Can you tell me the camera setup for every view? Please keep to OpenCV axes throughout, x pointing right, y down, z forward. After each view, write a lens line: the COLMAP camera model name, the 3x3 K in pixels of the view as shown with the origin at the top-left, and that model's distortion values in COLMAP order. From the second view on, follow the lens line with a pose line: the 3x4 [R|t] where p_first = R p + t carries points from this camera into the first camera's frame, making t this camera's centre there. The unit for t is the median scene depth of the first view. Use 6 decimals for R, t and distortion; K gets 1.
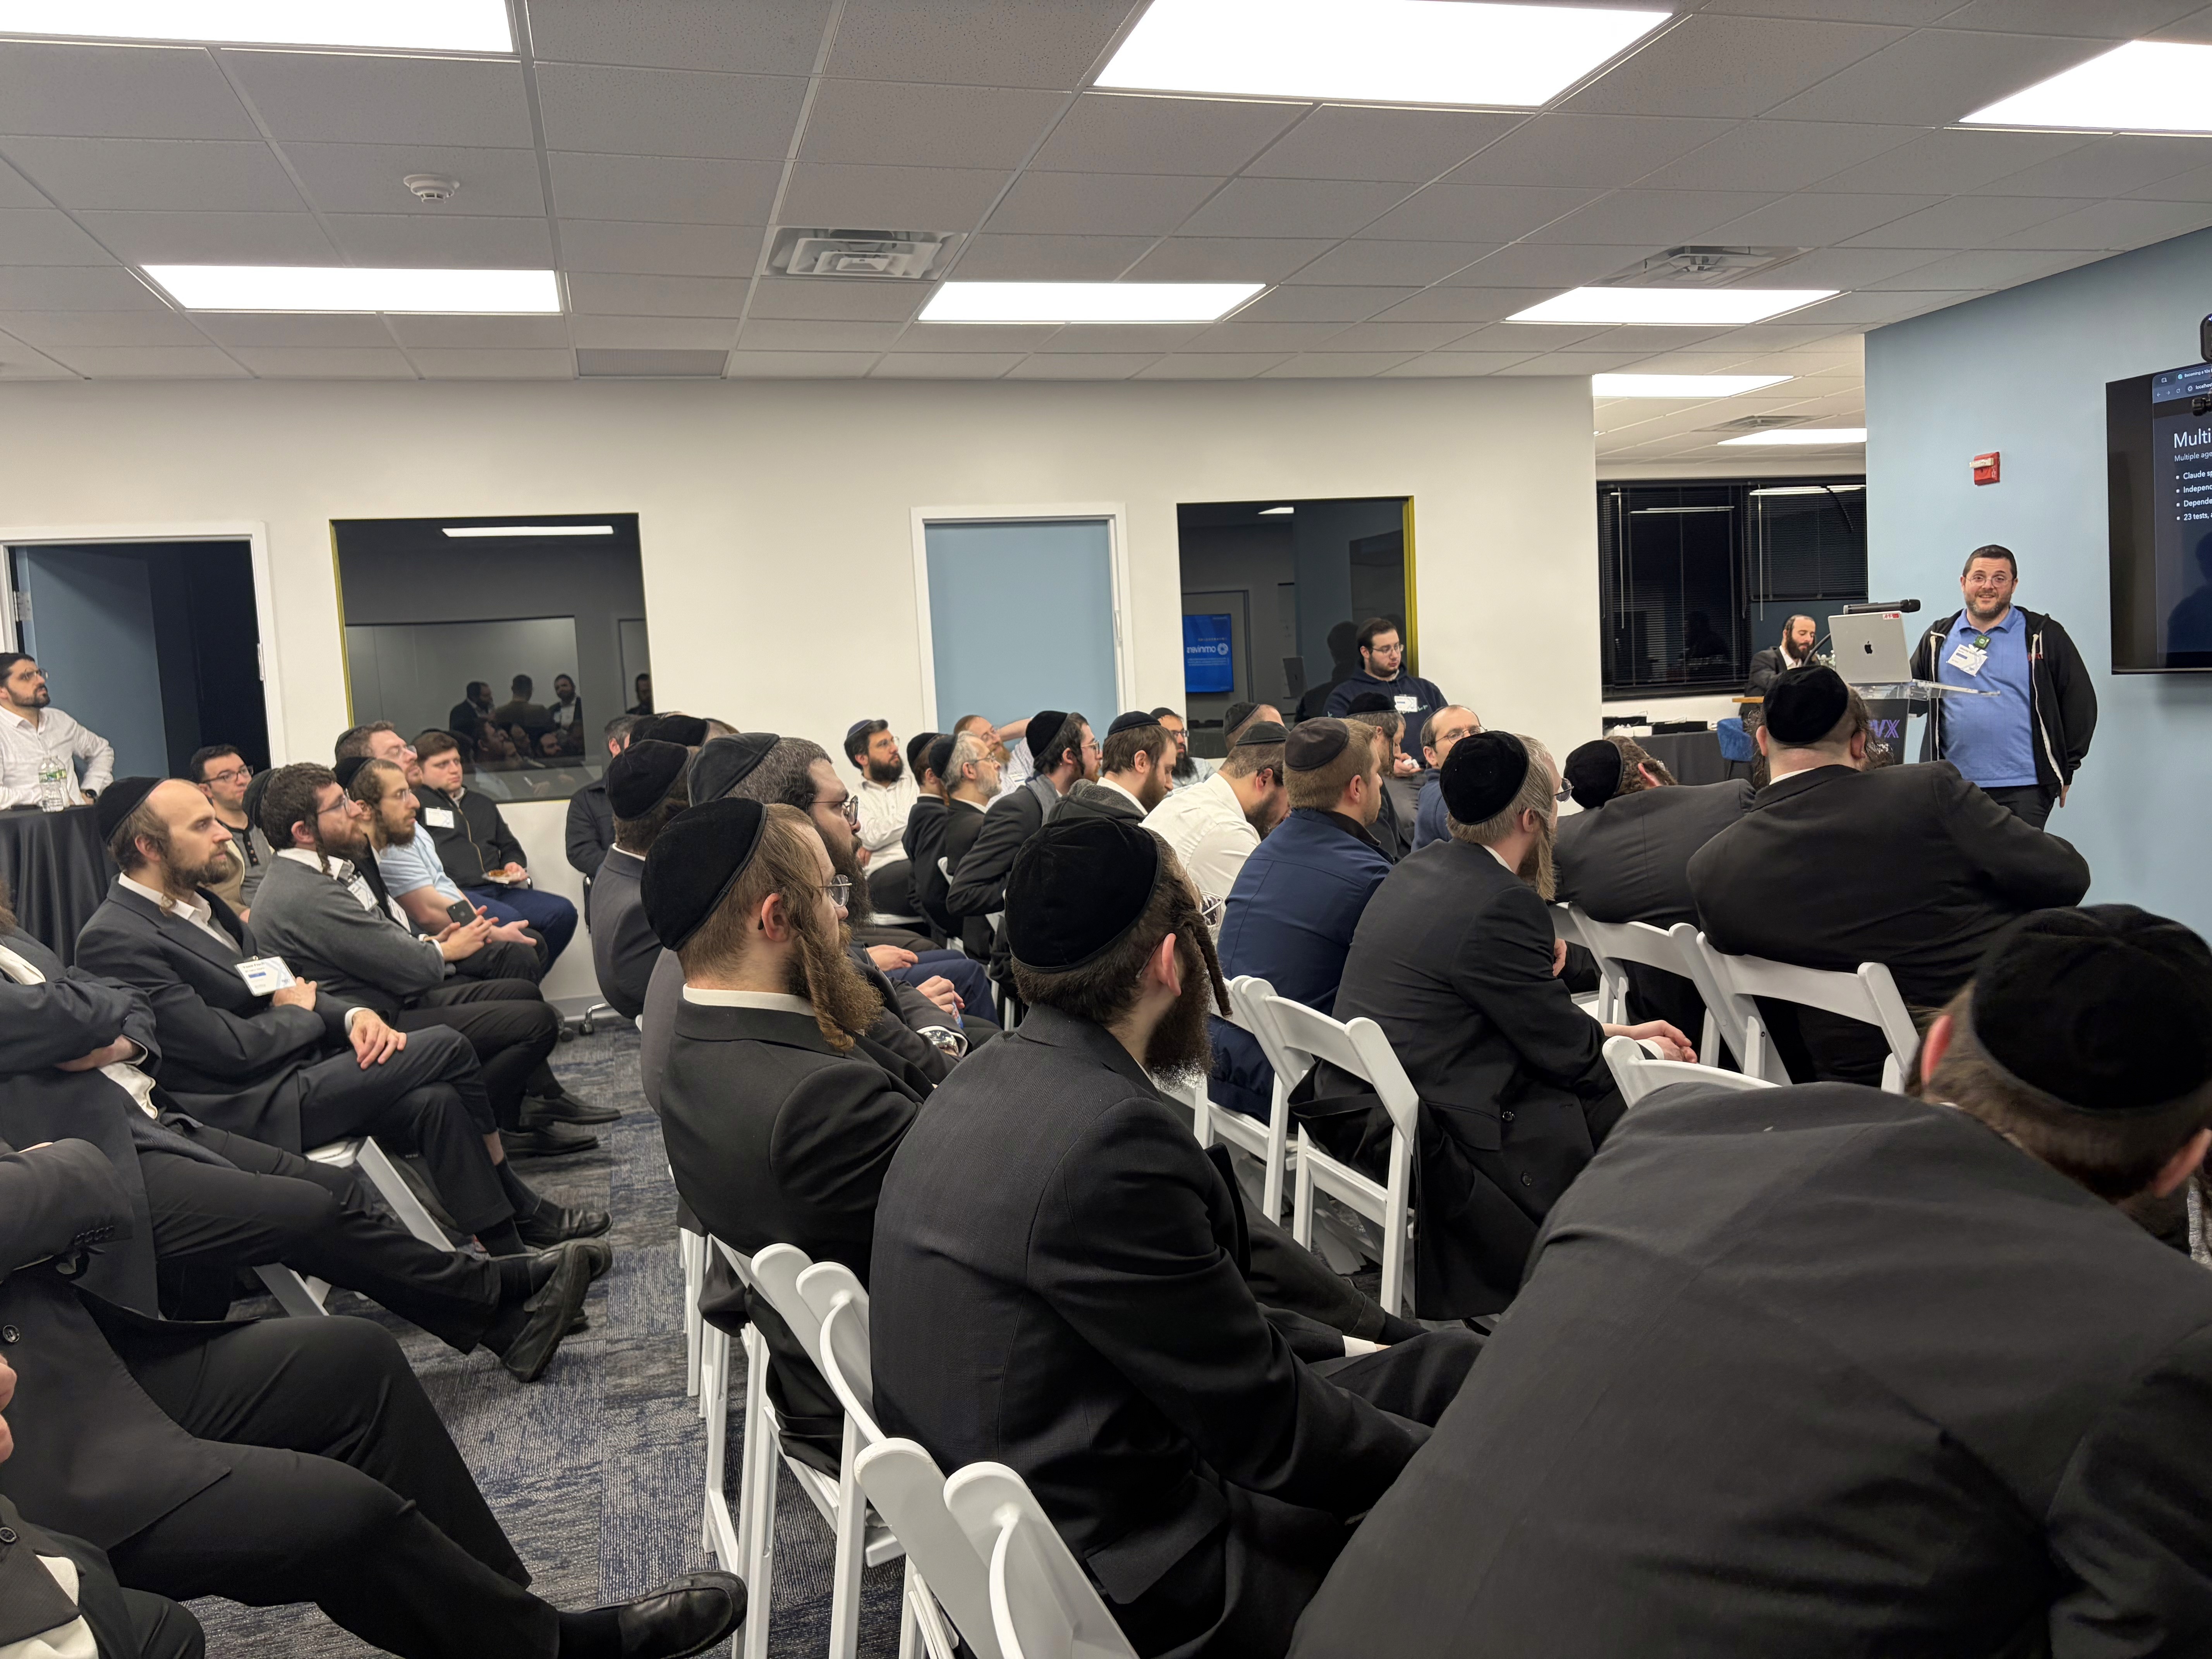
lens RADIAL K [[1604.7, 0, 1115.3], [0, 1604.7, 815.6], [0, 0, 1]] dist [0.000663, -0.000500]
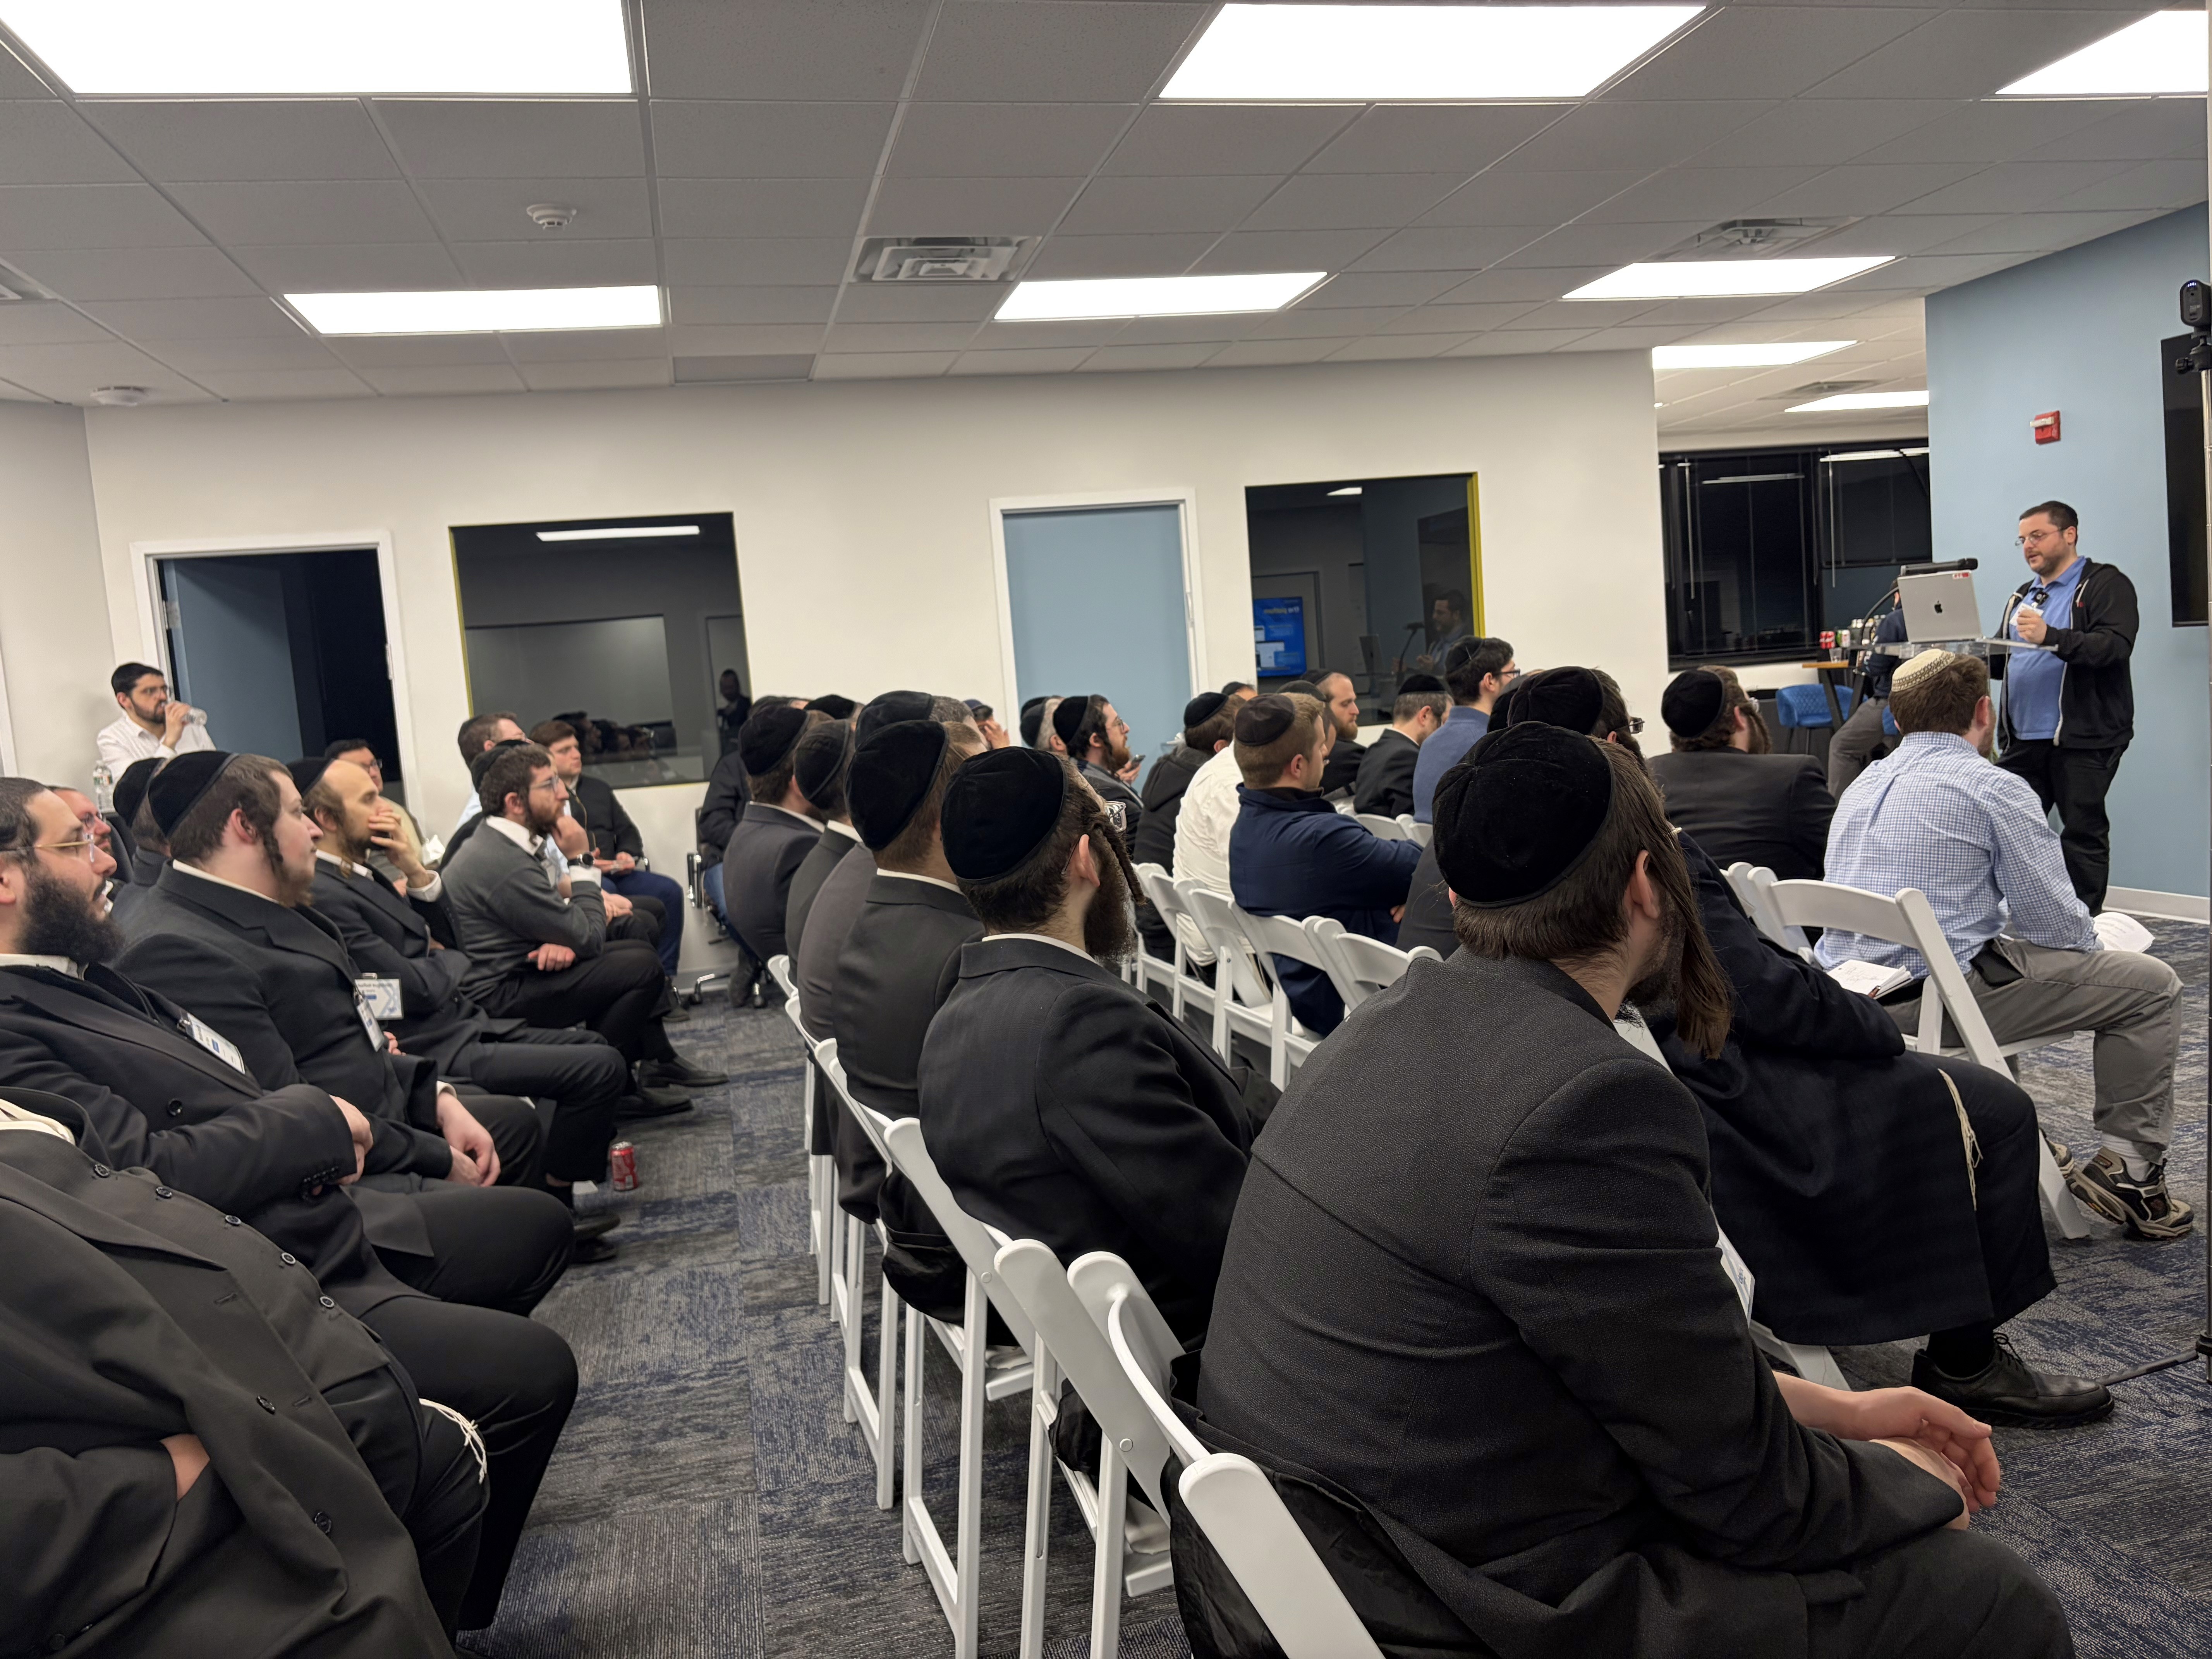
lens RADIAL K [[1645.3, 0, 1106.0], [0, 1645.3, 829.5], [0, 0, 1]] dist [0.002180, 0.000572]
pose [[0.998516, -0.020160, -0.050600, -0.002365], [0.020656, 0.999743, 0.009313, 0.016261], [0.050399, -0.010344, 0.998676, -0.073815]]
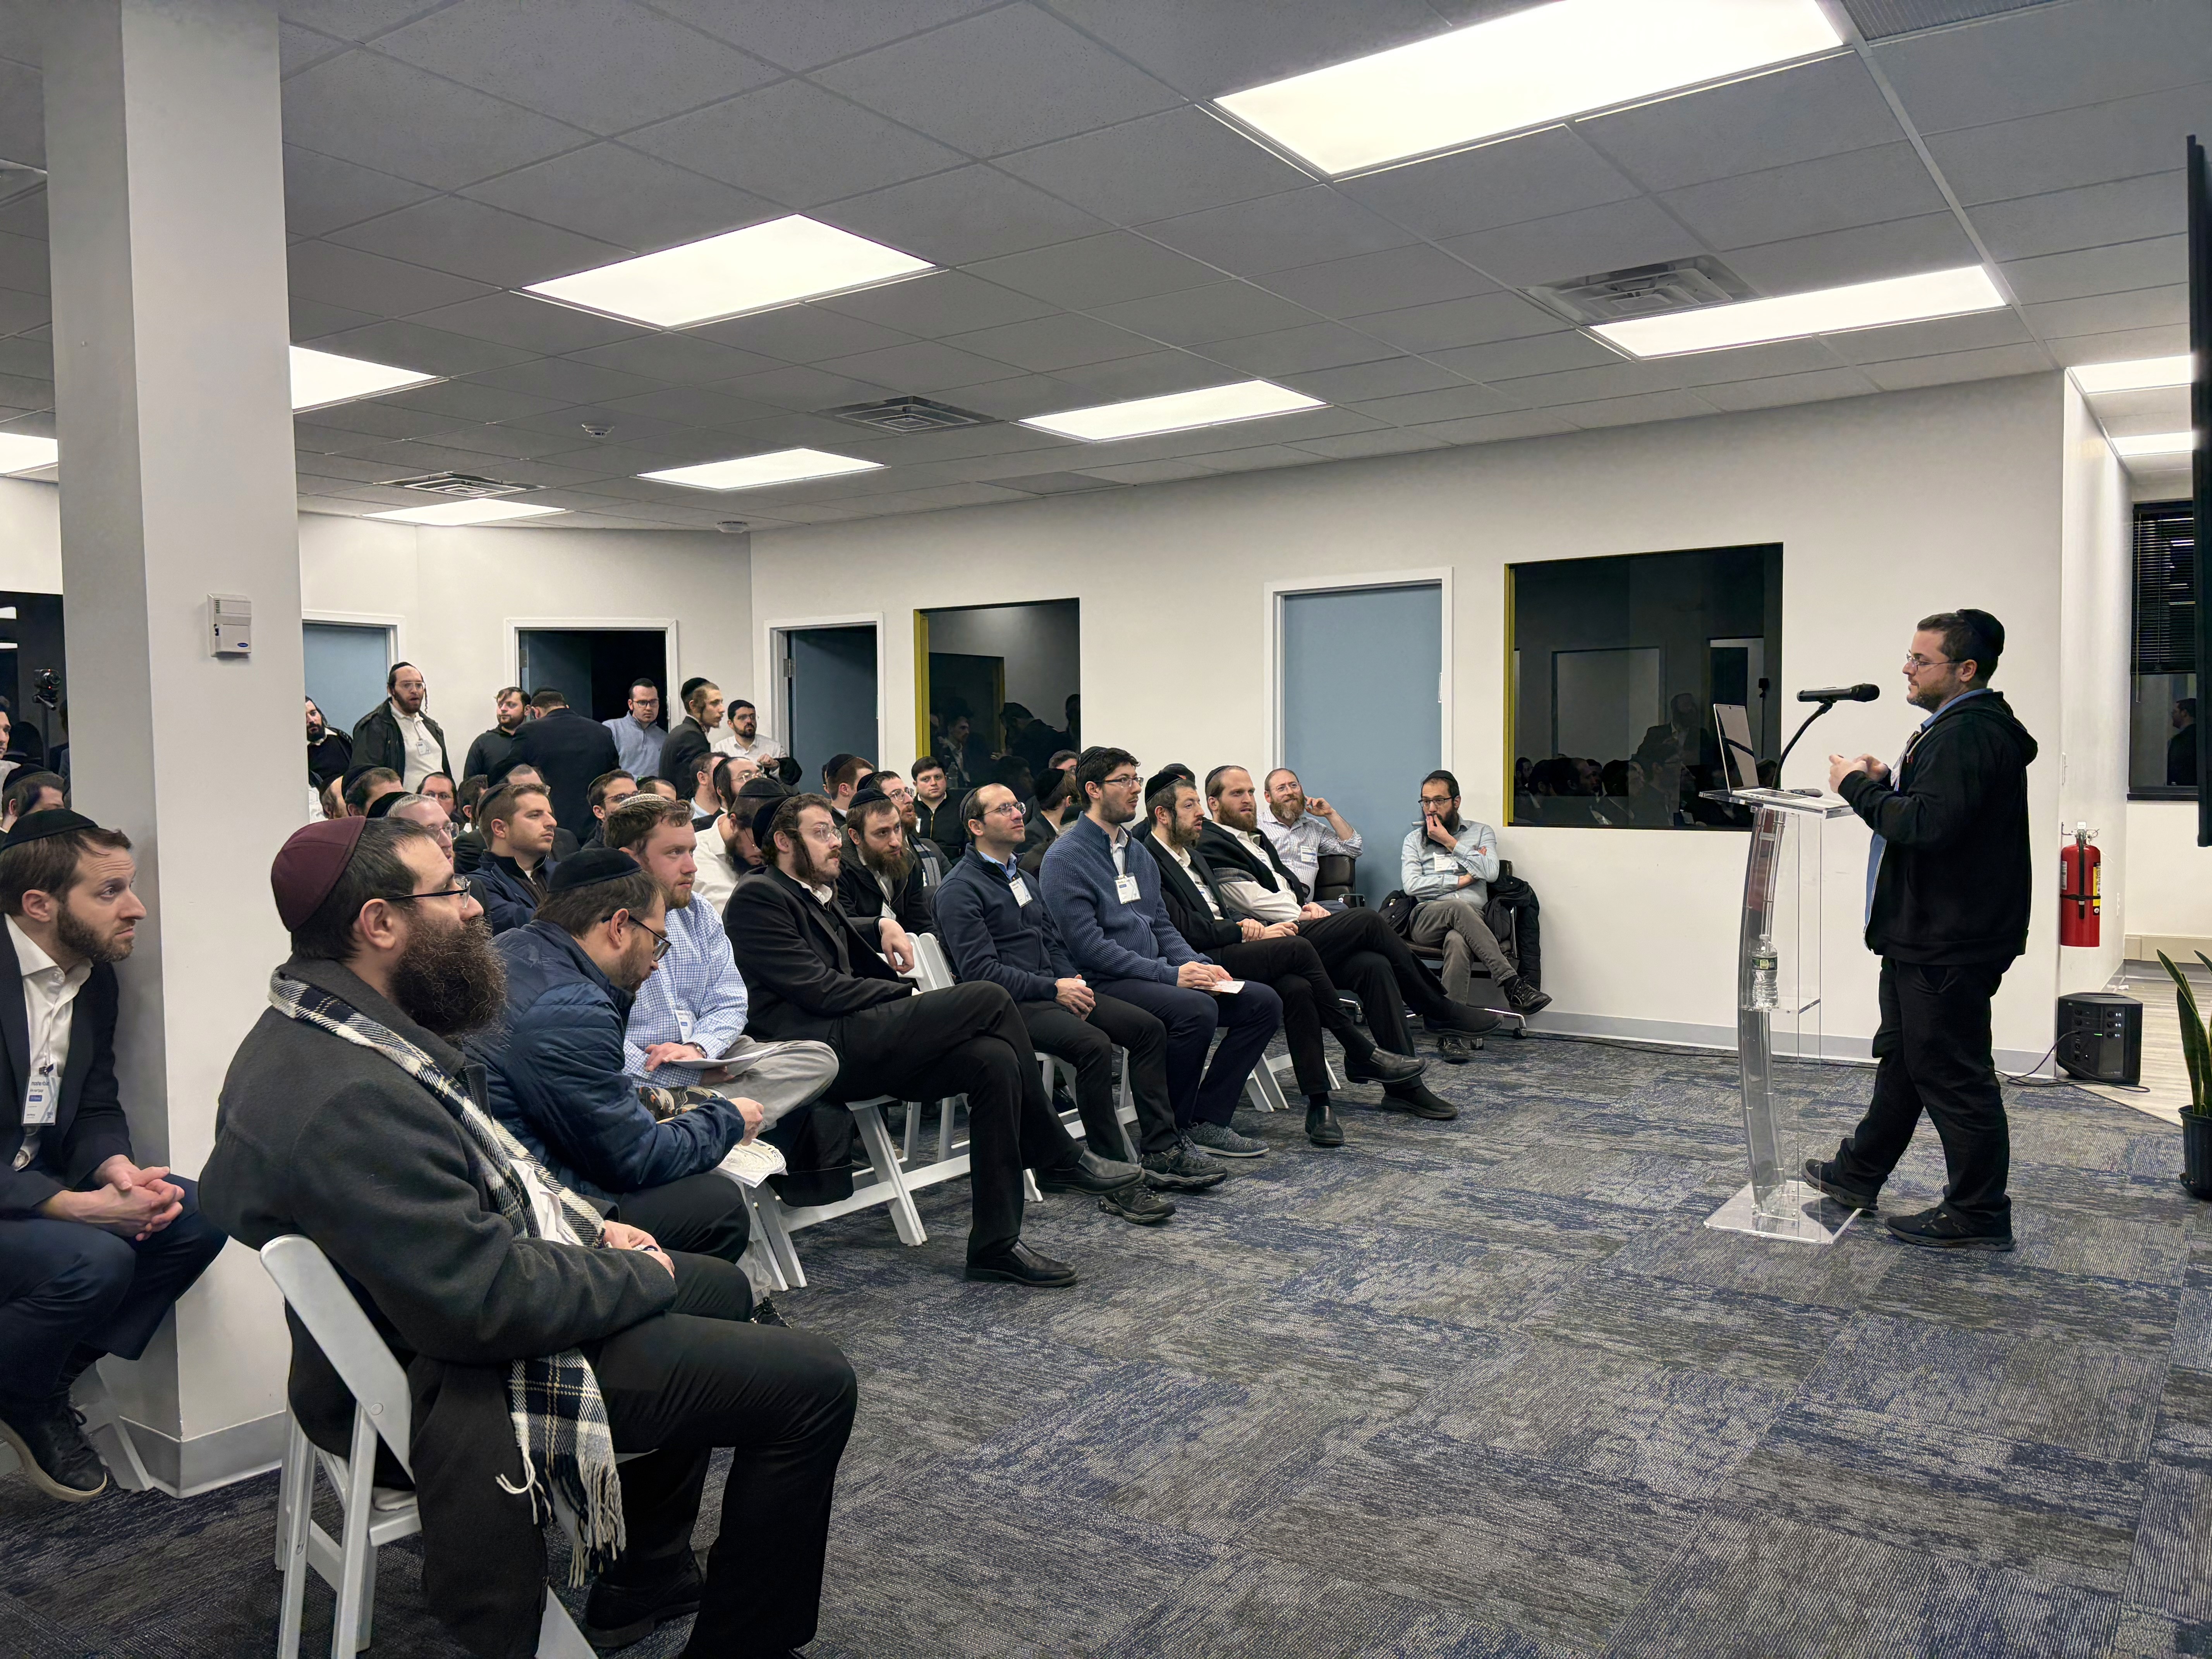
lens RADIAL K [[1645.3, 0, 1106.0], [0, 1645.3, 829.5], [0, 0, 1]] dist [0.002180, 0.000572]
pose [[0.614955, 0.084916, -0.783977, 0.820053], [-0.086271, 0.995462, 0.040152, -0.063336], [0.783829, 0.042943, 0.619490, 0.234150]]
